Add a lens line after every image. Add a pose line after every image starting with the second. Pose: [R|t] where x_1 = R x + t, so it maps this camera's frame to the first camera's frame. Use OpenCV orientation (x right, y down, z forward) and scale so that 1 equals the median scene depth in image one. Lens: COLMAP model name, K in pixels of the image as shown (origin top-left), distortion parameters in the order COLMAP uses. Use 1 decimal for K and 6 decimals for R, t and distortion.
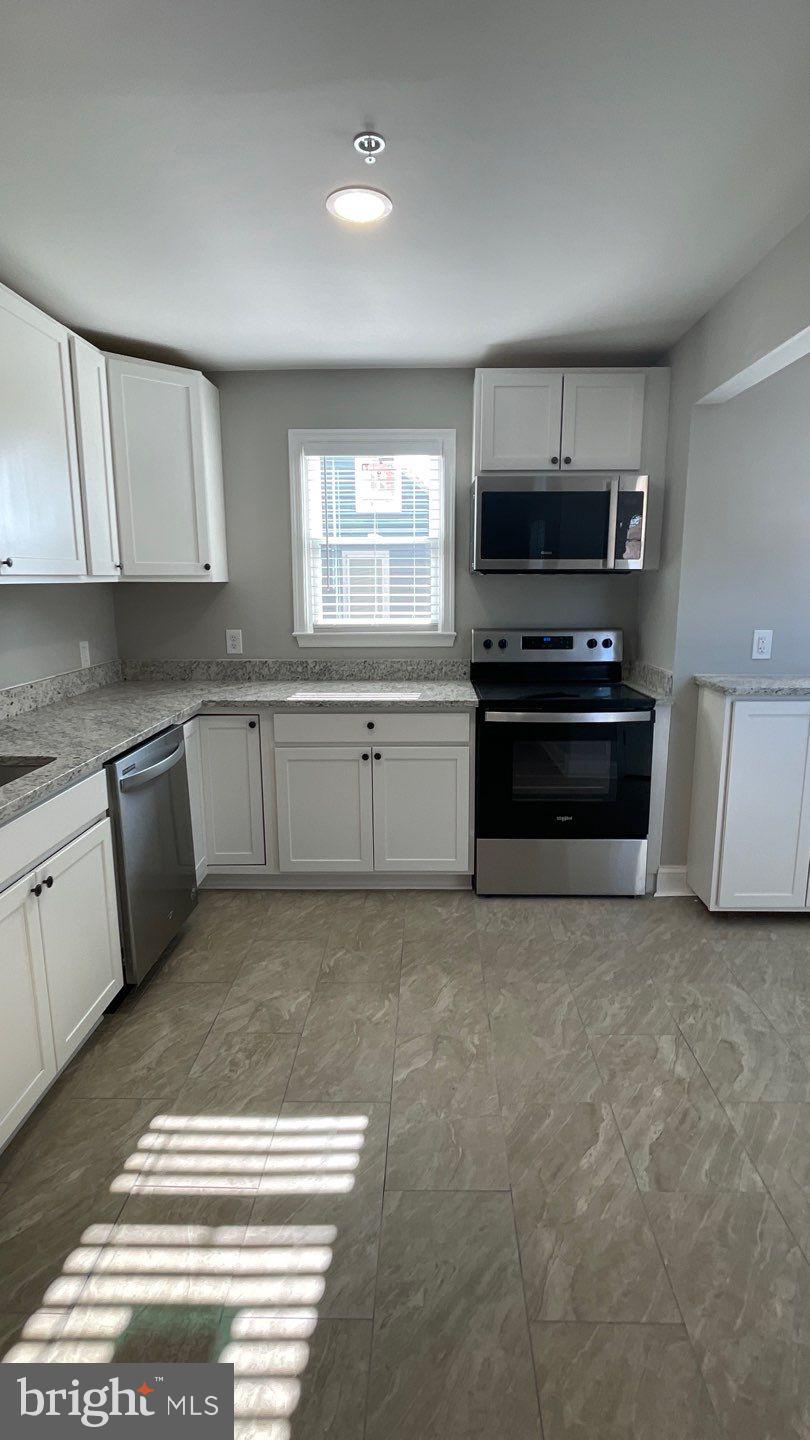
lens RADIAL K [[721.1, 0, 411.2], [0, 721.1, 726.1], [0, 0, 1]] dist [-0.017251, 0.012424]
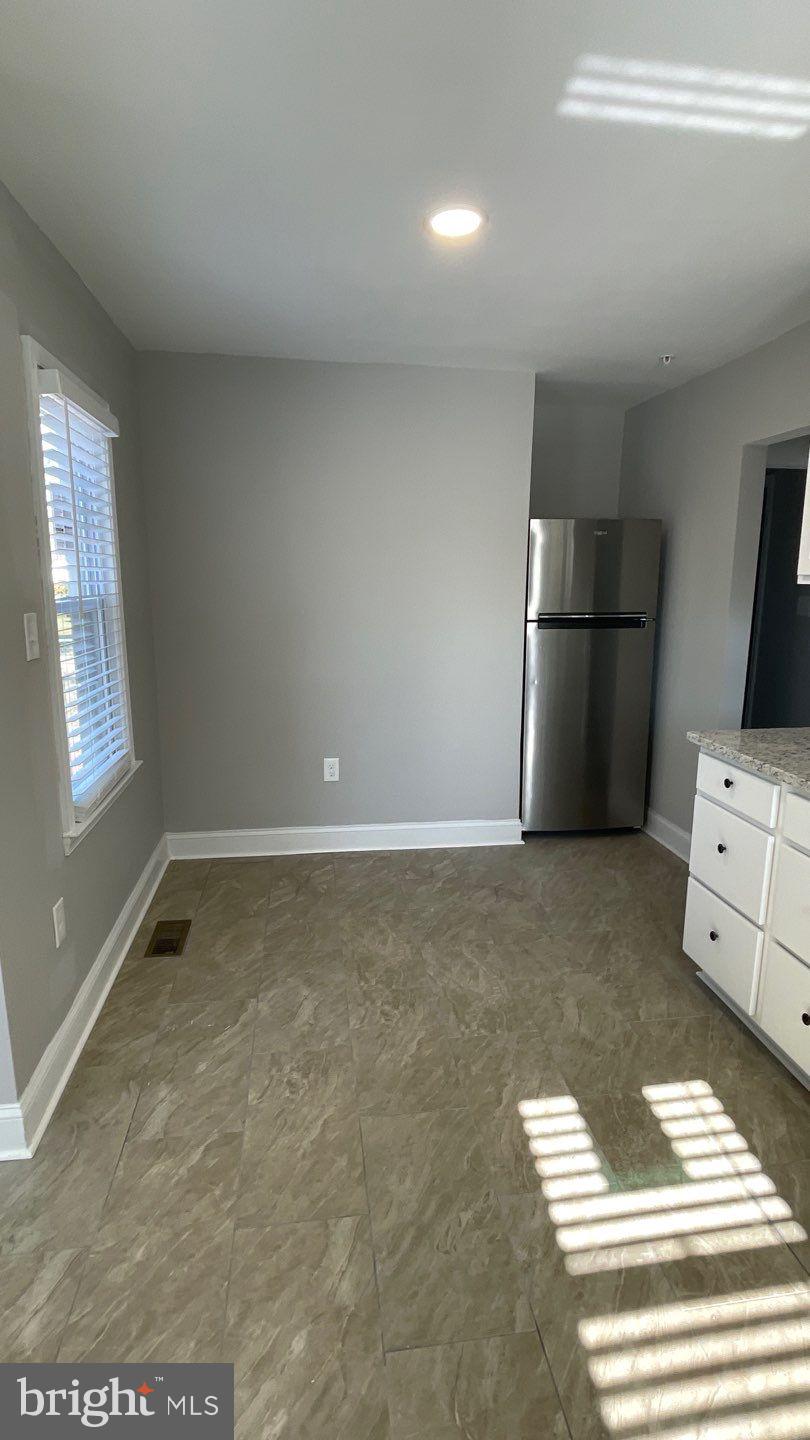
lens RADIAL K [[721.1, 0, 411.2], [0, 721.1, 726.1], [0, 0, 1]] dist [-0.017251, 0.012424]
pose [[-0.984823, 0.037182, -0.169535, 0.245549], [-0.033493, 0.917713, 0.395830, -0.343190], [0.170302, 0.395501, -0.902539, 1.628881]]
